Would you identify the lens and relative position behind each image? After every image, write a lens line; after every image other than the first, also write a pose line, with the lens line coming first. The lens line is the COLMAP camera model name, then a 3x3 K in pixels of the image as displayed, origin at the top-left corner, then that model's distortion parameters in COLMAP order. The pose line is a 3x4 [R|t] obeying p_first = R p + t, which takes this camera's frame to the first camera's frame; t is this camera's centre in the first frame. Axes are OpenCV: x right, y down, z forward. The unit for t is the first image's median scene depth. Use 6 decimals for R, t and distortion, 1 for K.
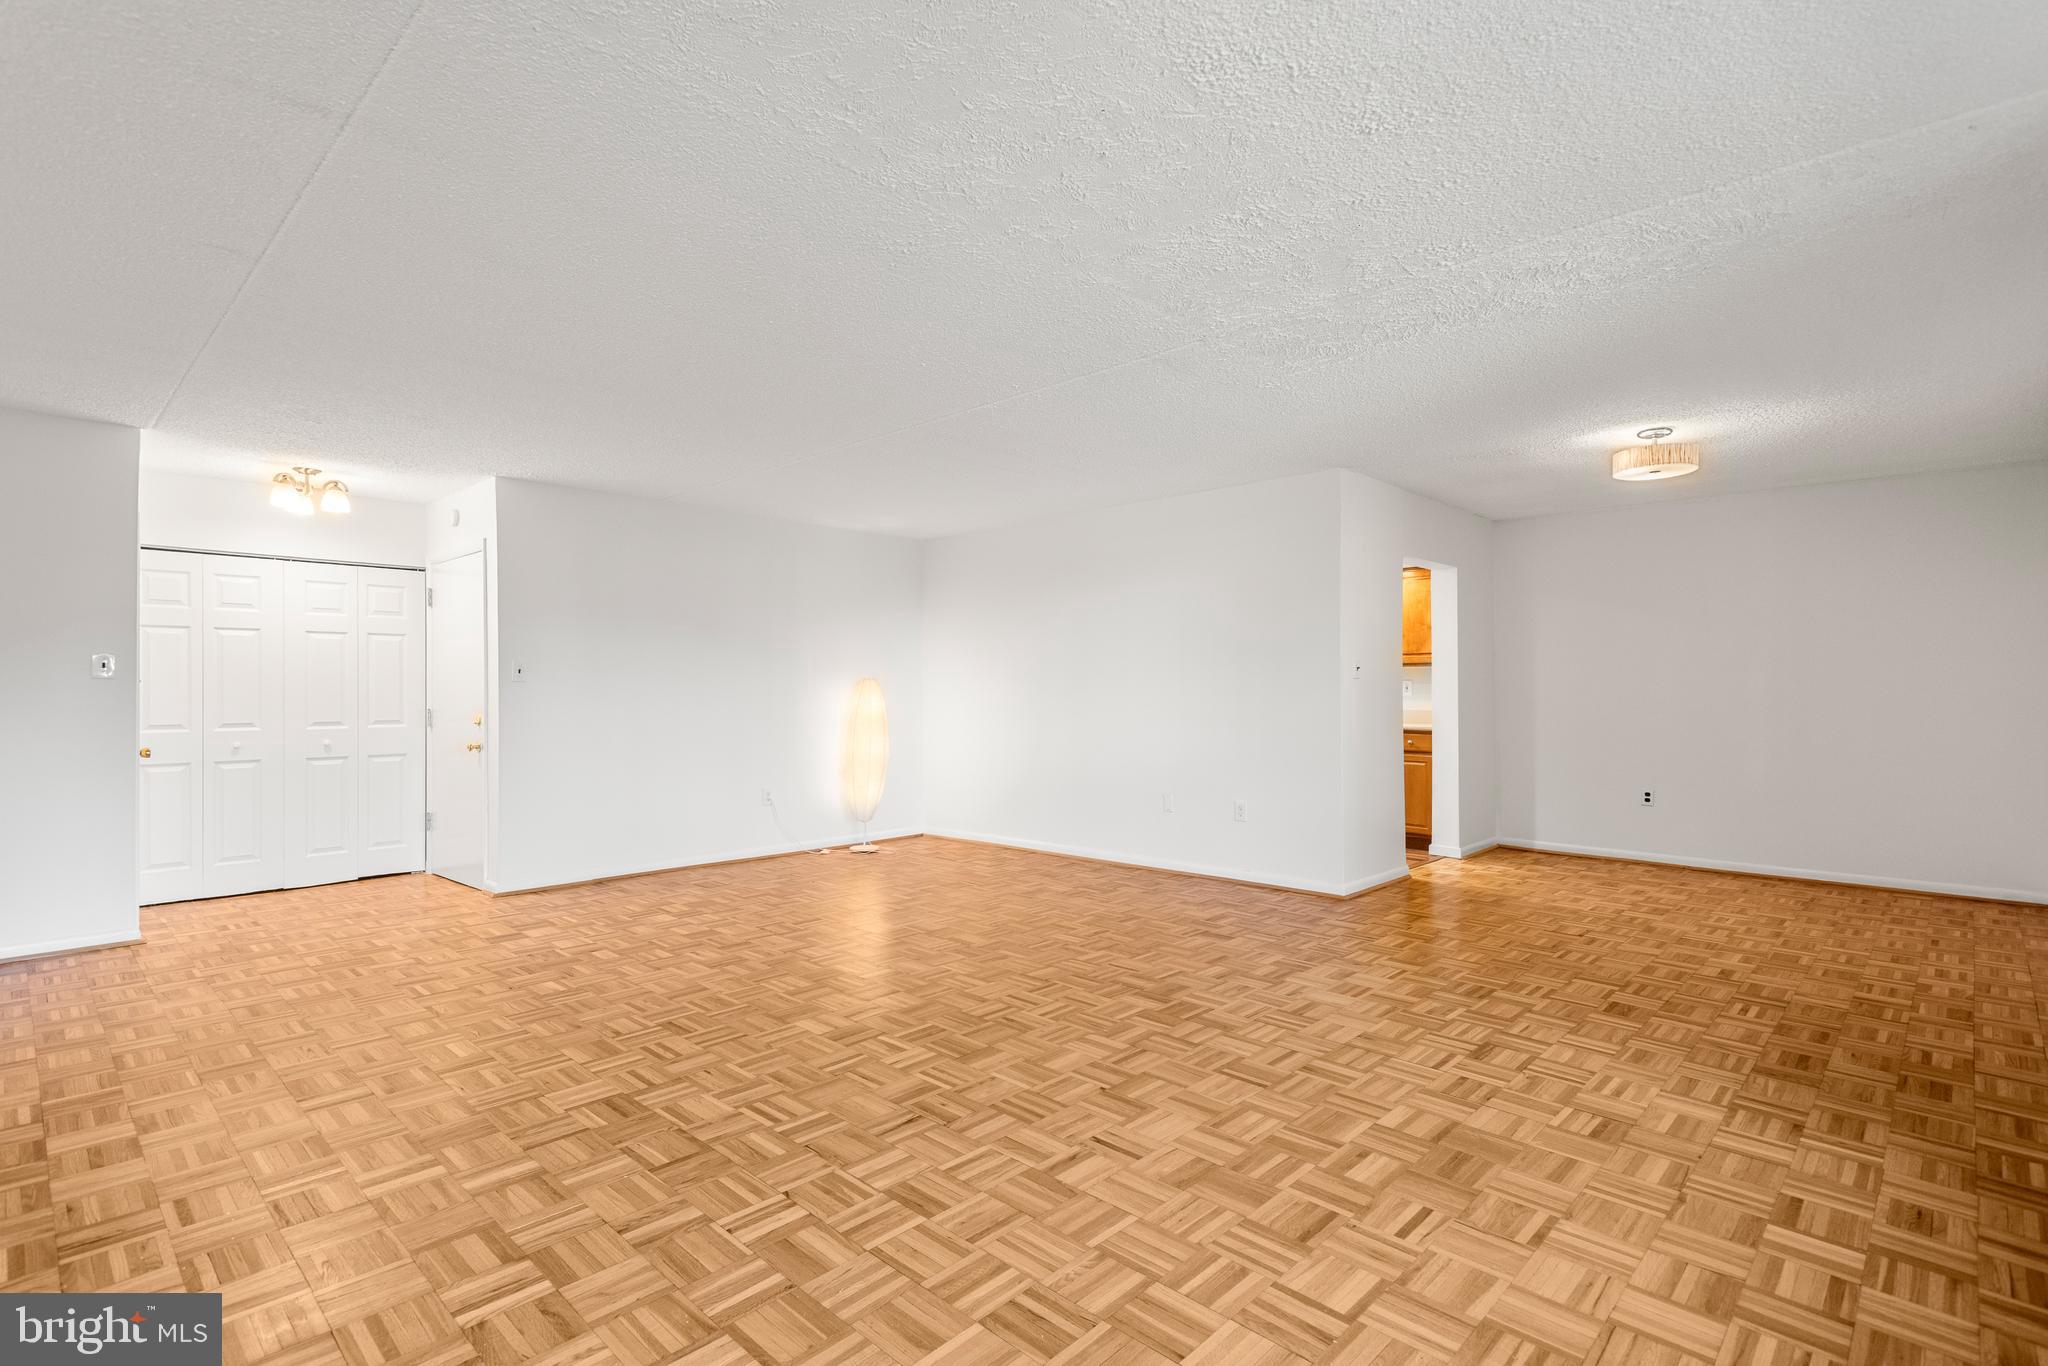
lens RADIAL K [[972.7, 0, 1024.0], [0, 972.7, 683.0], [0, 0, 1]] dist [0.015782, -0.000823]
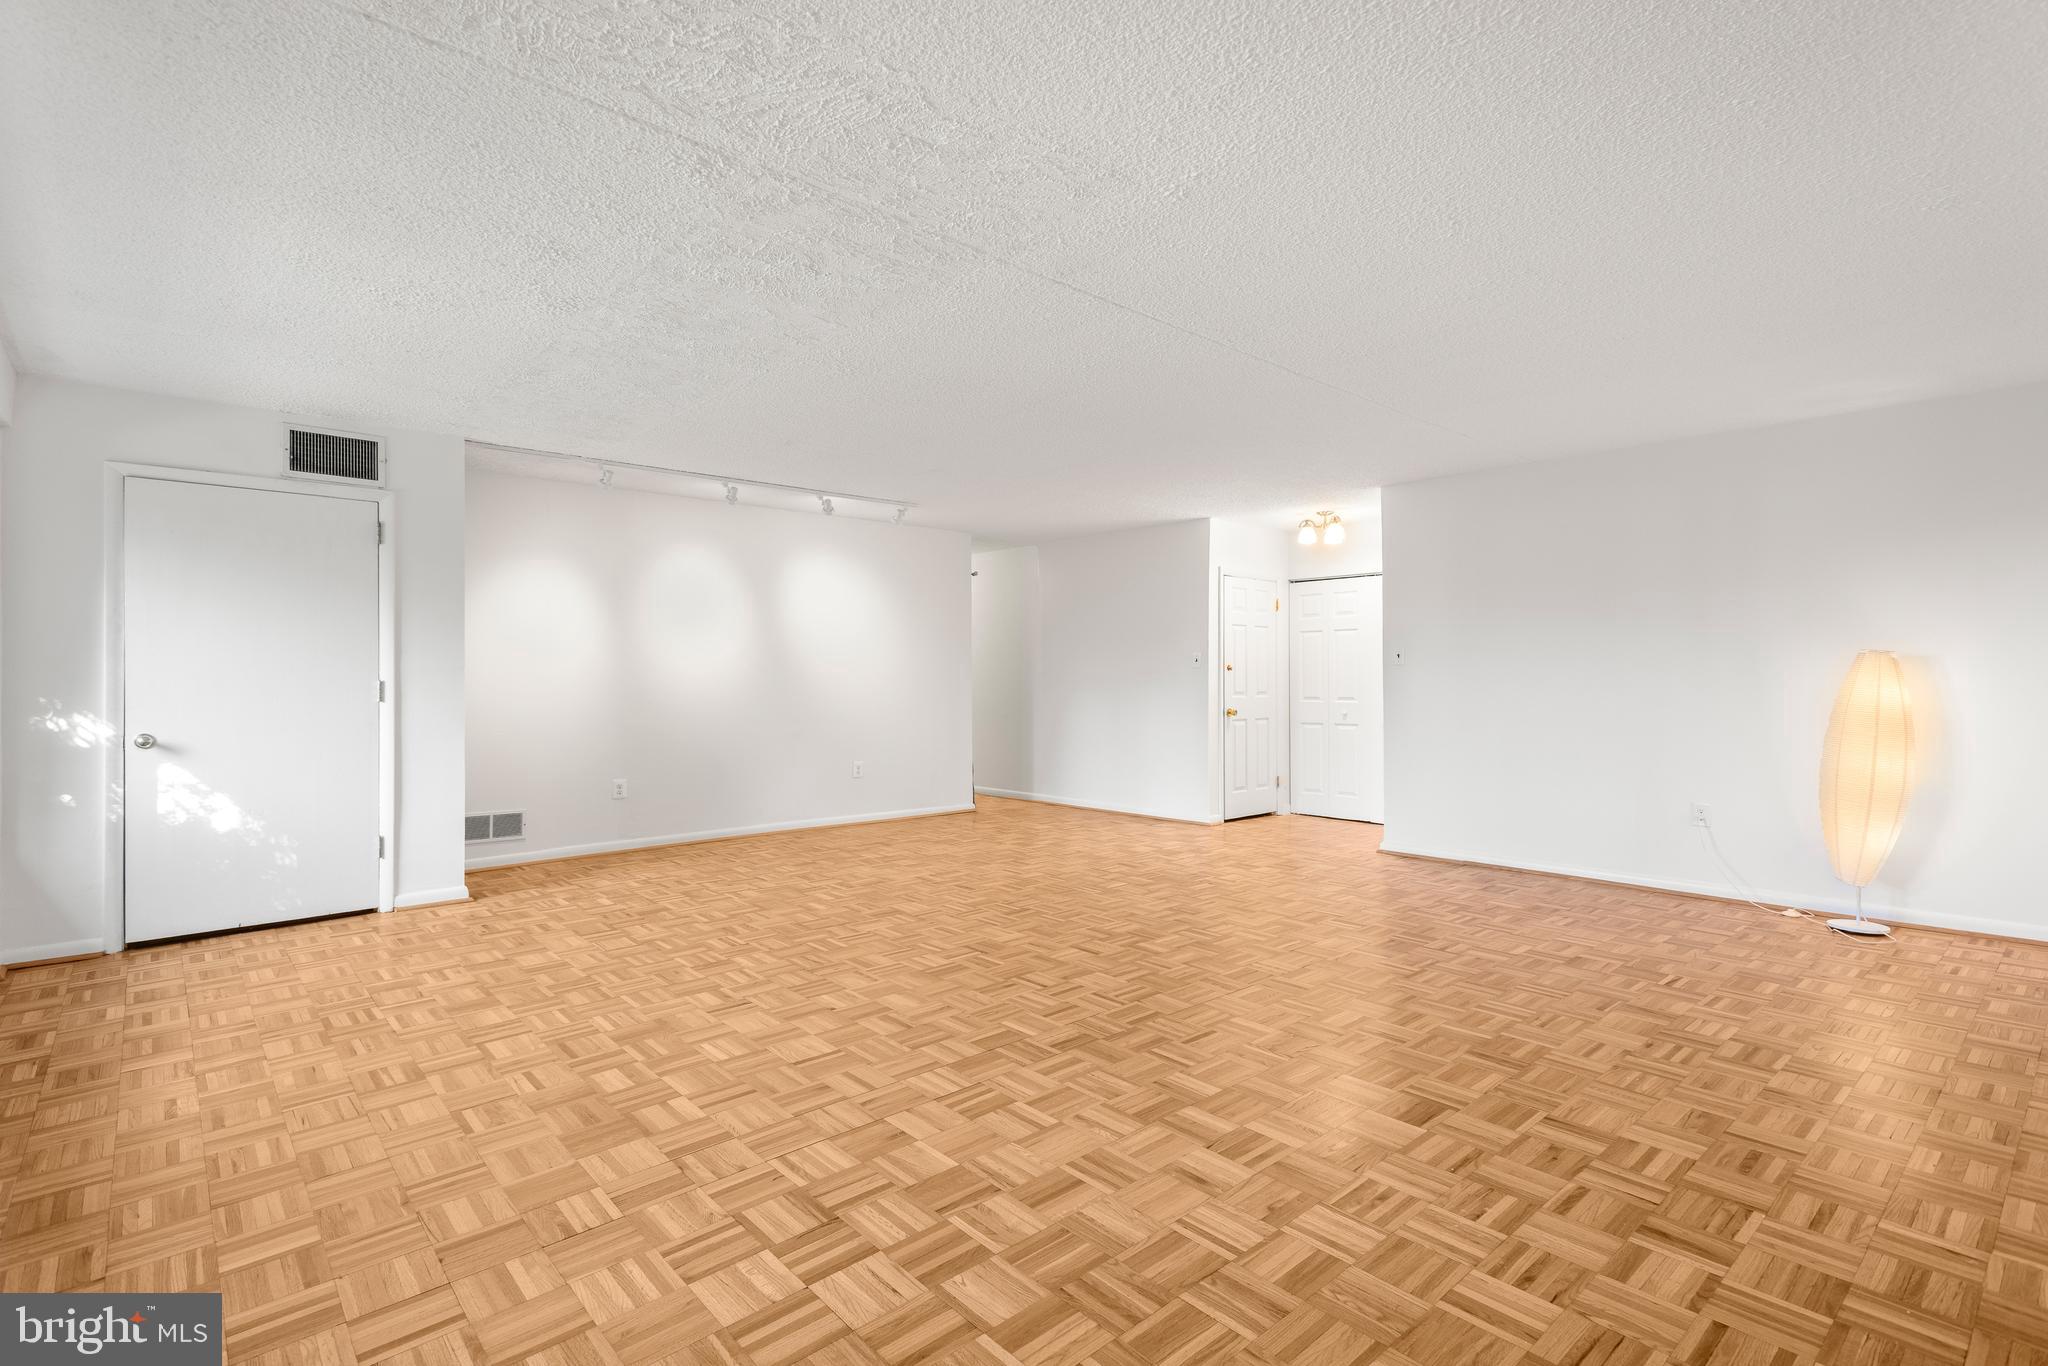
lens RADIAL K [[972.7, 0, 1024.0], [0, 972.7, 683.0], [0, 0, 1]] dist [0.015782, -0.000823]
pose [[-0.076736, 0.005942, -0.997034, 1.108358], [0.012807, 0.999906, 0.004974, 0.014189], [0.996969, -0.012387, -0.076805, 1.182713]]
